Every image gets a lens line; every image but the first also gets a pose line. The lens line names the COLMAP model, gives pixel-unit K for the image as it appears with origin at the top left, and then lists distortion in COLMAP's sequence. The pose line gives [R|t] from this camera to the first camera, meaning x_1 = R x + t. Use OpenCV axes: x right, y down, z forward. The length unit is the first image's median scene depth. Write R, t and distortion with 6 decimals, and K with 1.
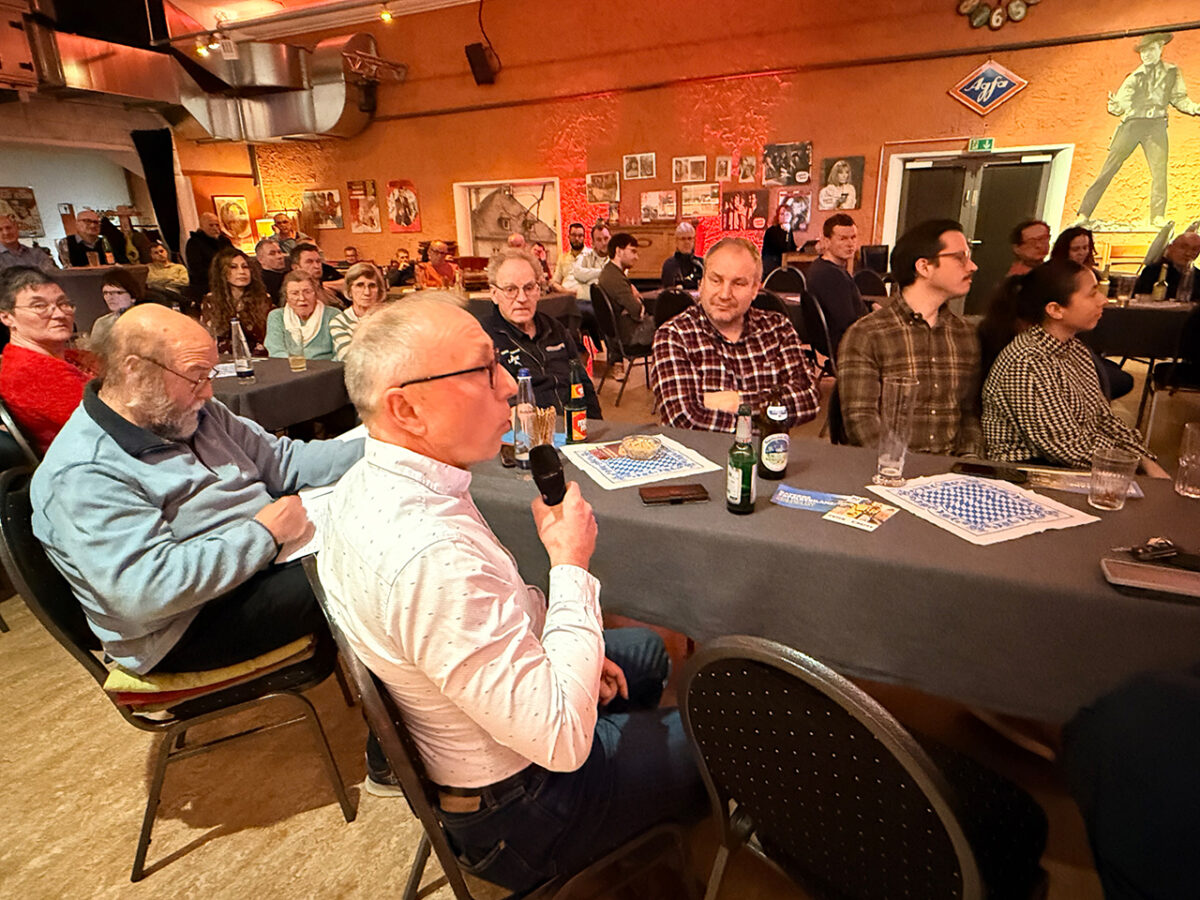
lens RADIAL K [[668.0, 0, 597.9], [0, 668.0, 452.2], [0, 0, 1]] dist [-0.024552, 0.003911]
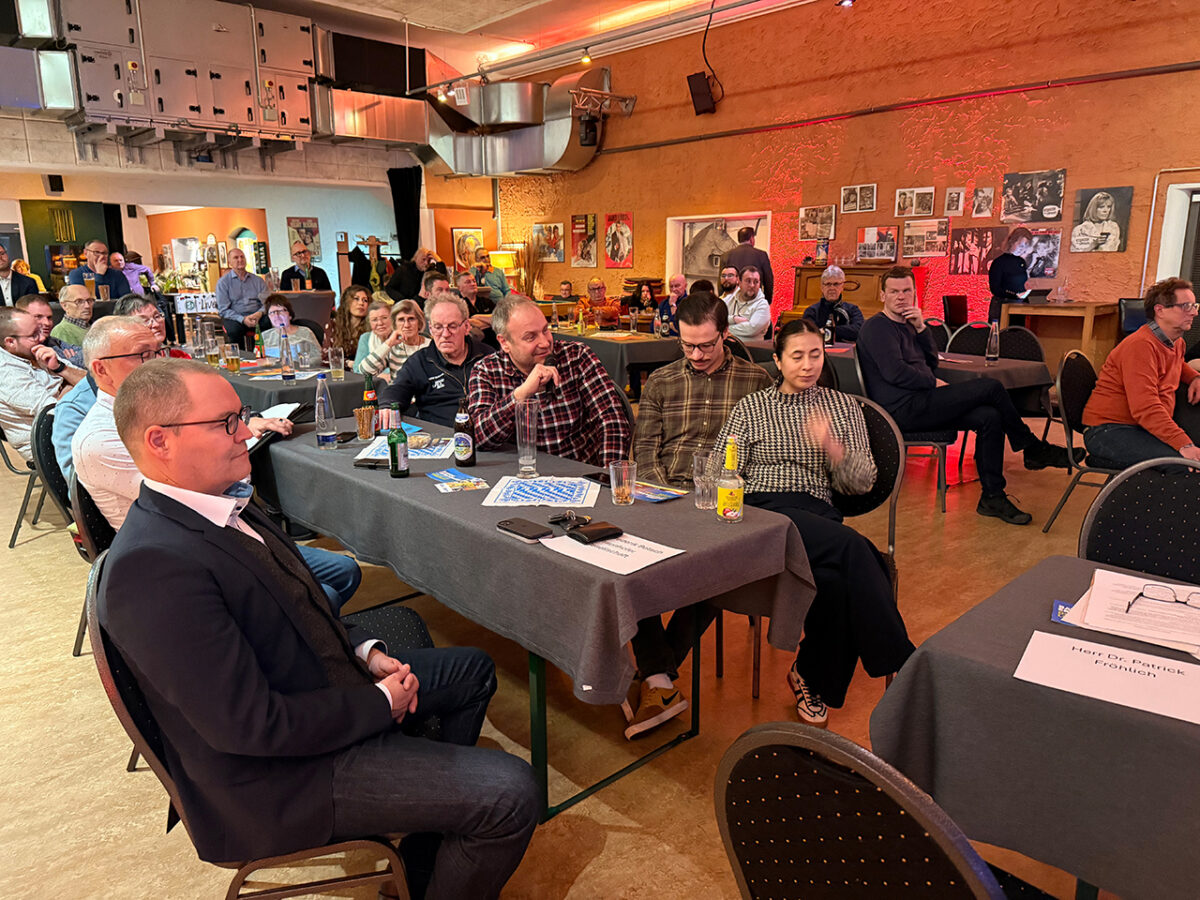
lens RADIAL K [[828.4, 0, 588.9], [0, 828.4, 454.9], [0, 0, 1]] dist [0.007559, -0.047374]
pose [[0.913076, 0.108198, -0.393174, 0.196942], [-0.144039, 0.987582, -0.062733, 0.014588], [0.381504, 0.113912, 0.917321, -0.077498]]
